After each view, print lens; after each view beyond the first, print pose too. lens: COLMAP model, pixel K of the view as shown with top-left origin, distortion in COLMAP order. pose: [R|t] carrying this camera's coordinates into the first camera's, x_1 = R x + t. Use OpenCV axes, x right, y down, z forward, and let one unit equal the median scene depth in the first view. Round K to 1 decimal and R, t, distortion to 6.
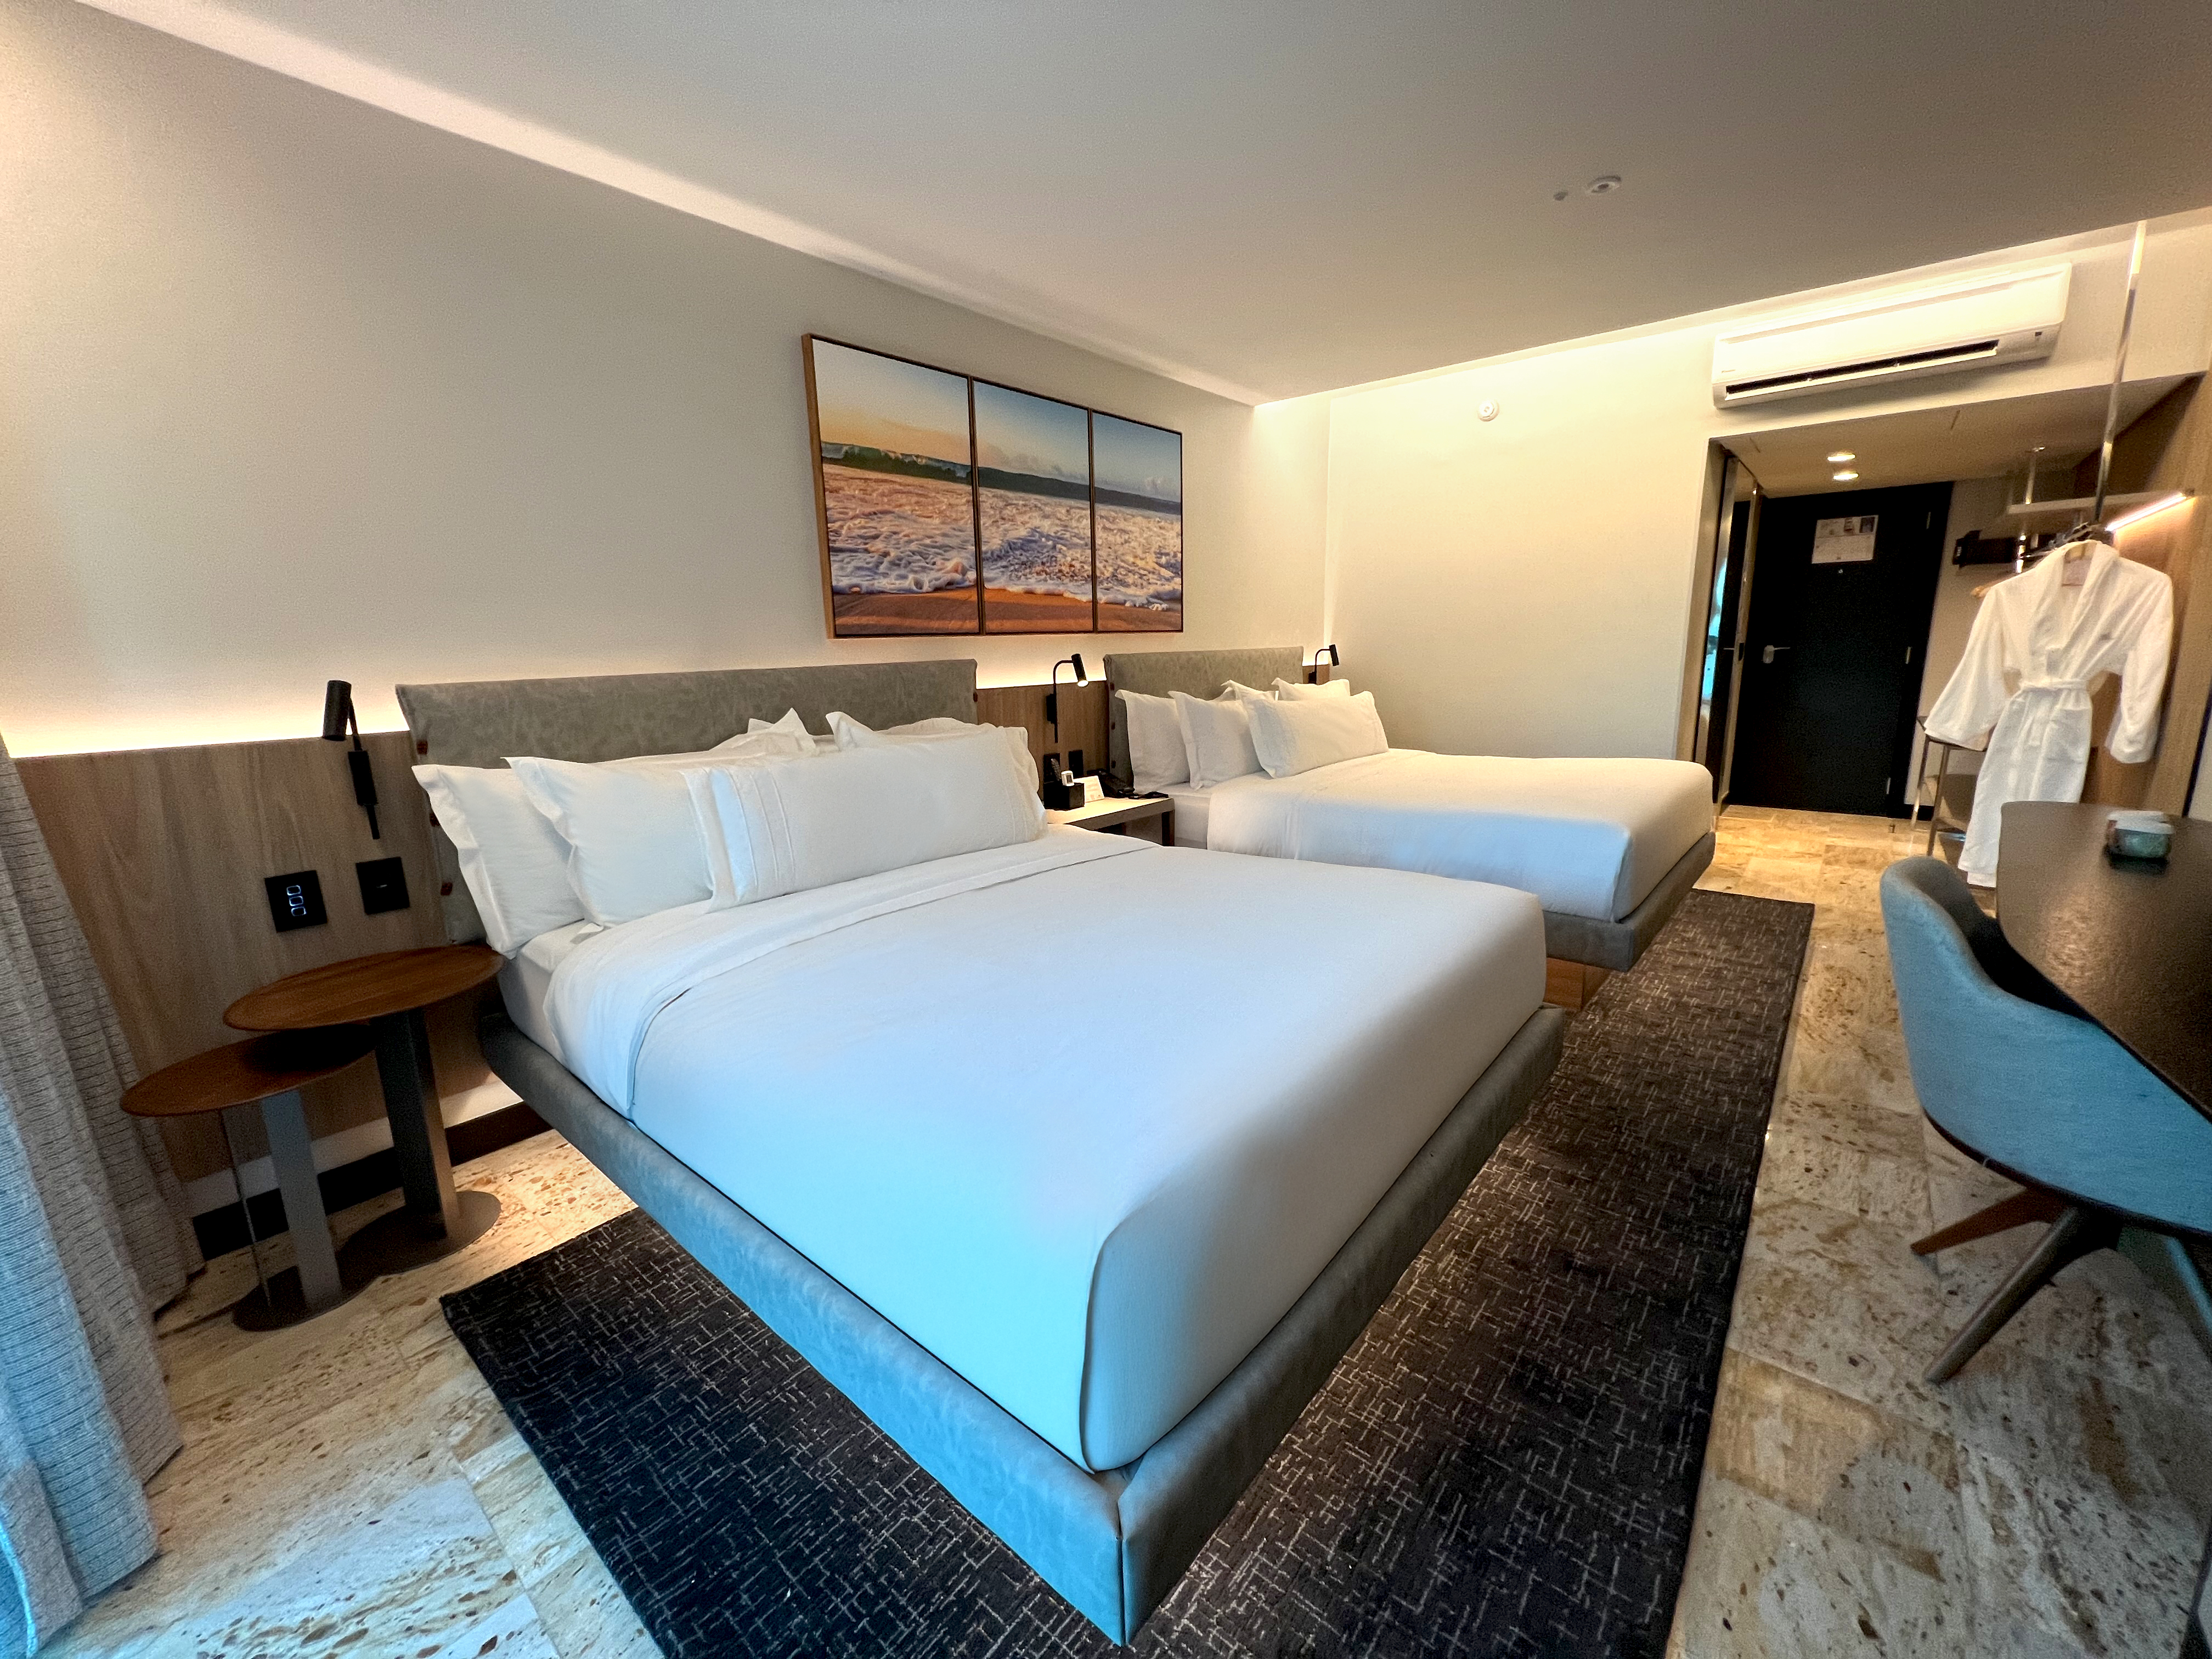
lens RADIAL K [[894.2, 0, 1107.2], [0, 894.2, 826.5], [0, 0, 1]] dist [-0.001741, -0.000063]
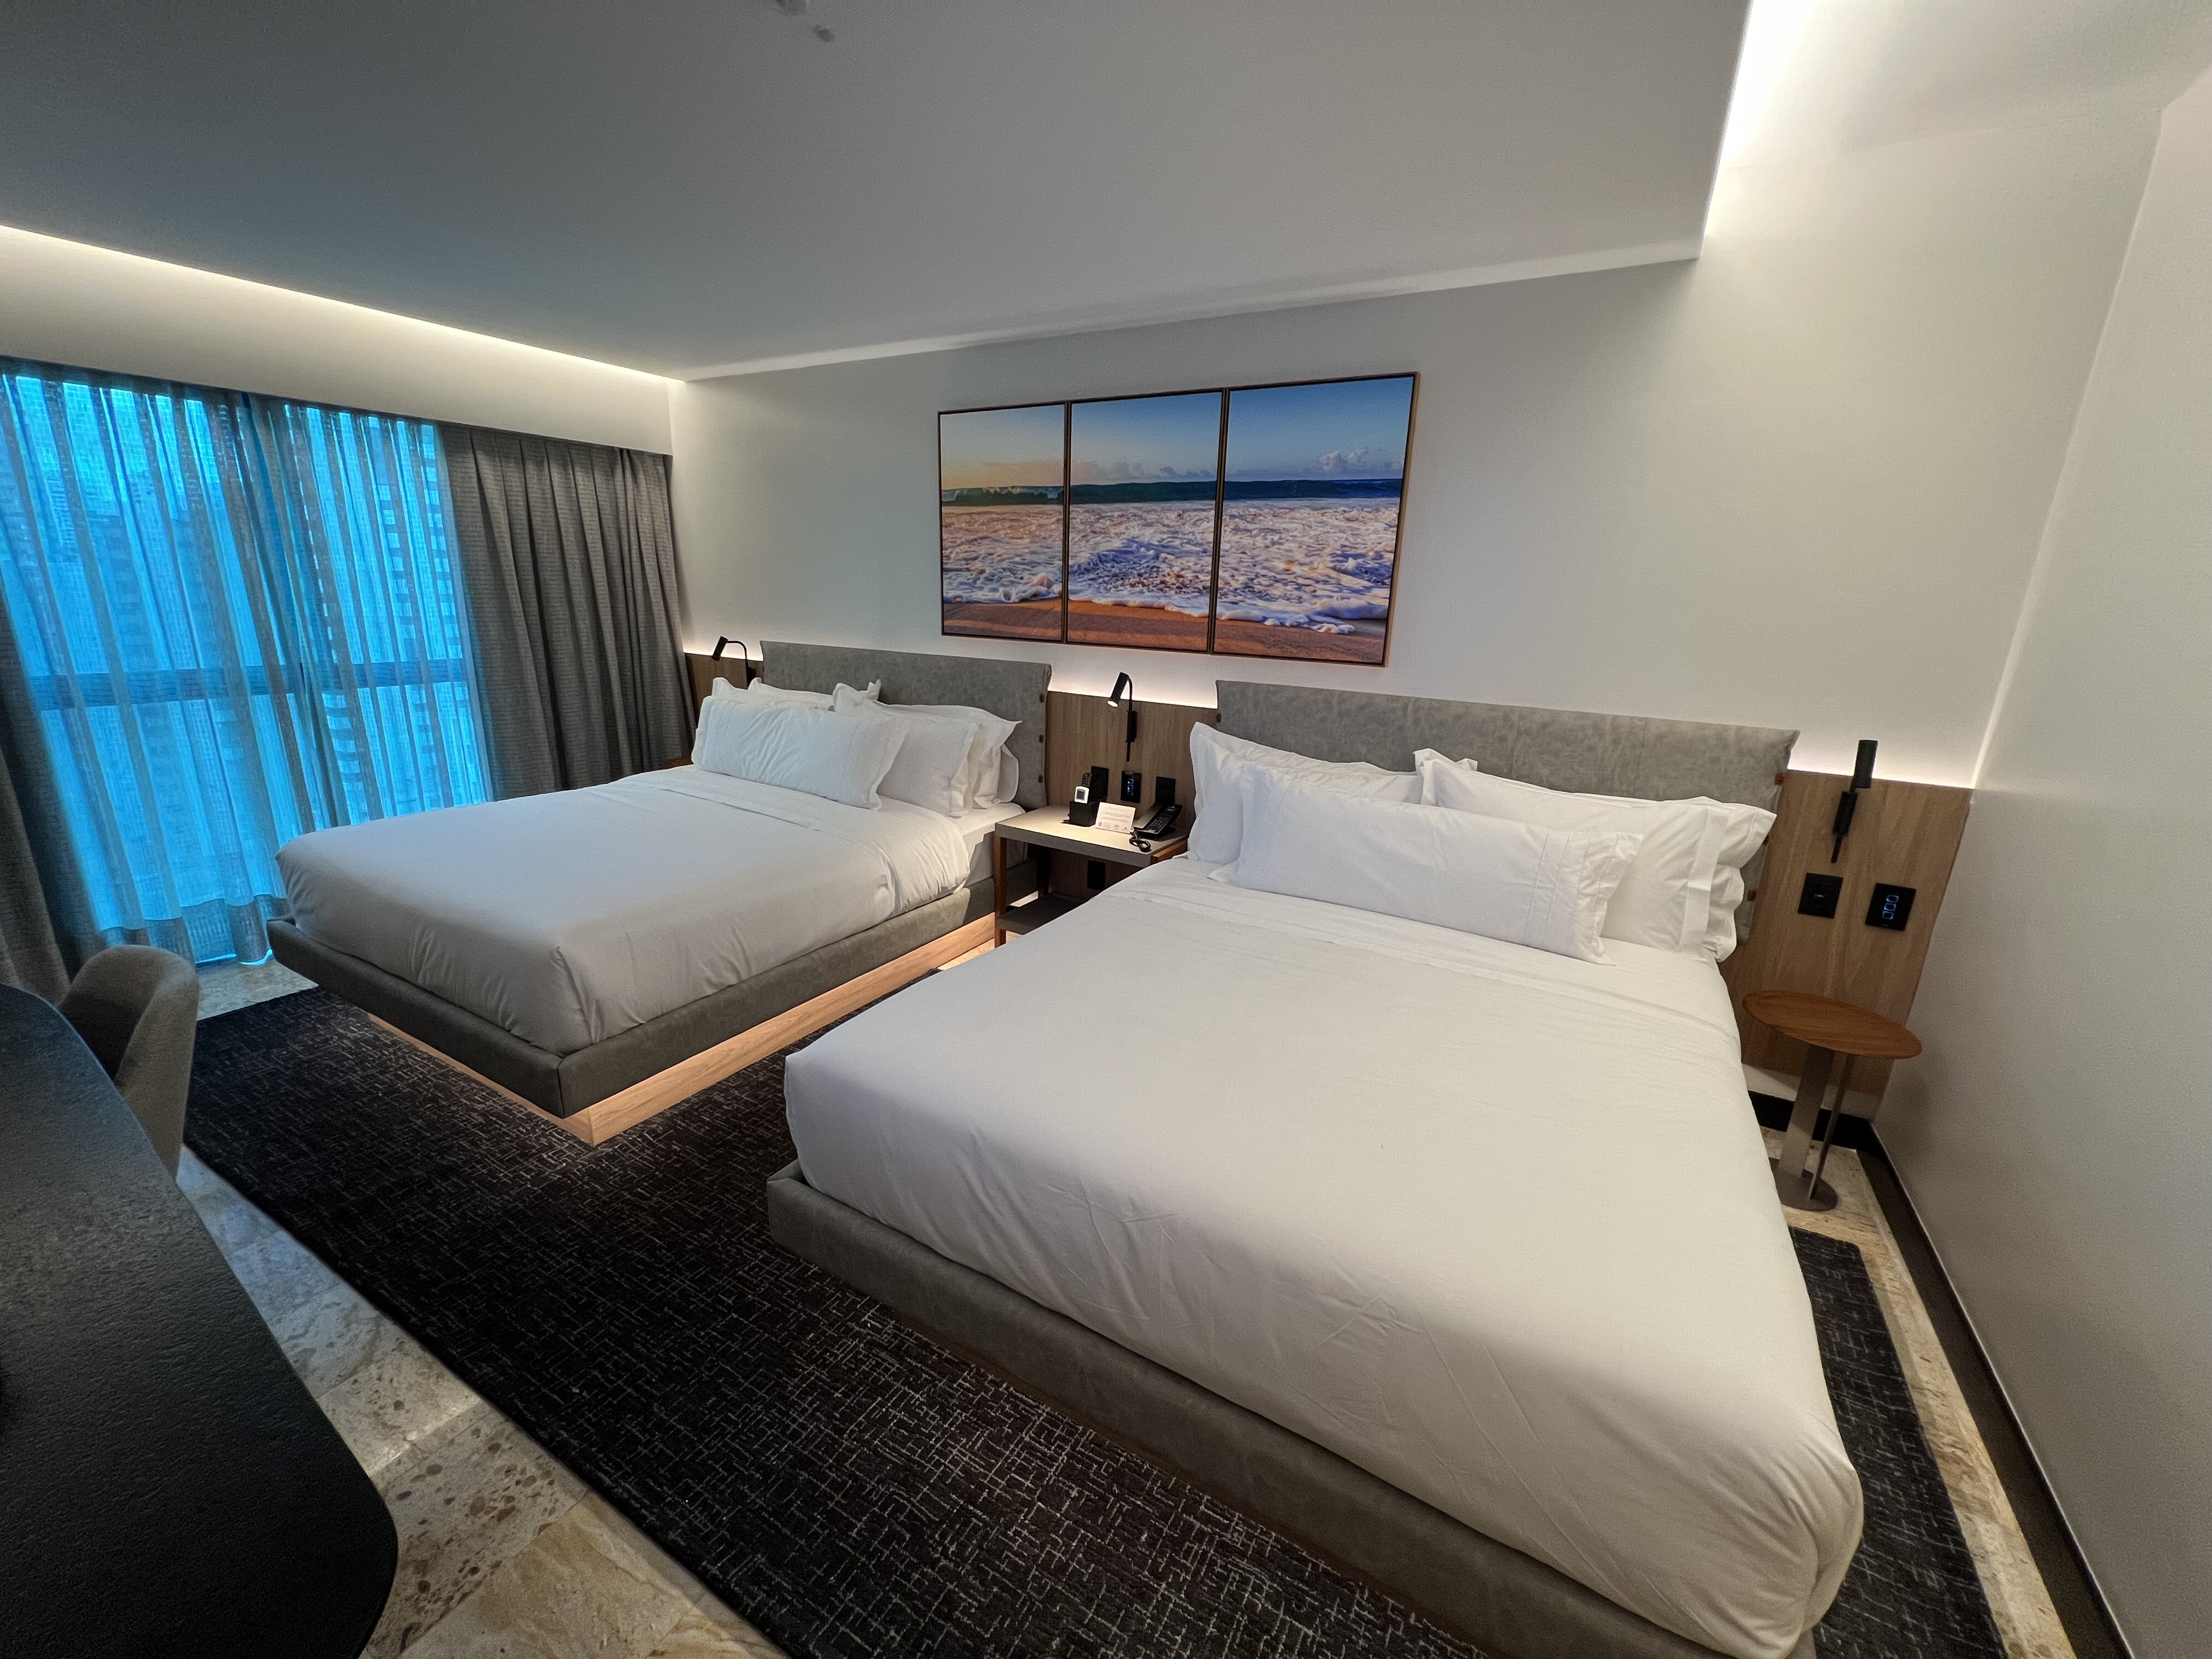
lens RADIAL K [[884.9, 0, 1102.1], [0, 884.9, 829.5], [0, 0, 1]] dist [-0.001706, 0.000056]
pose [[0.172623, 0.288835, -0.941687, 0.940252], [-0.237634, 0.940012, 0.244760, -0.275483], [0.955893, 0.181526, 0.230905, 0.839138]]
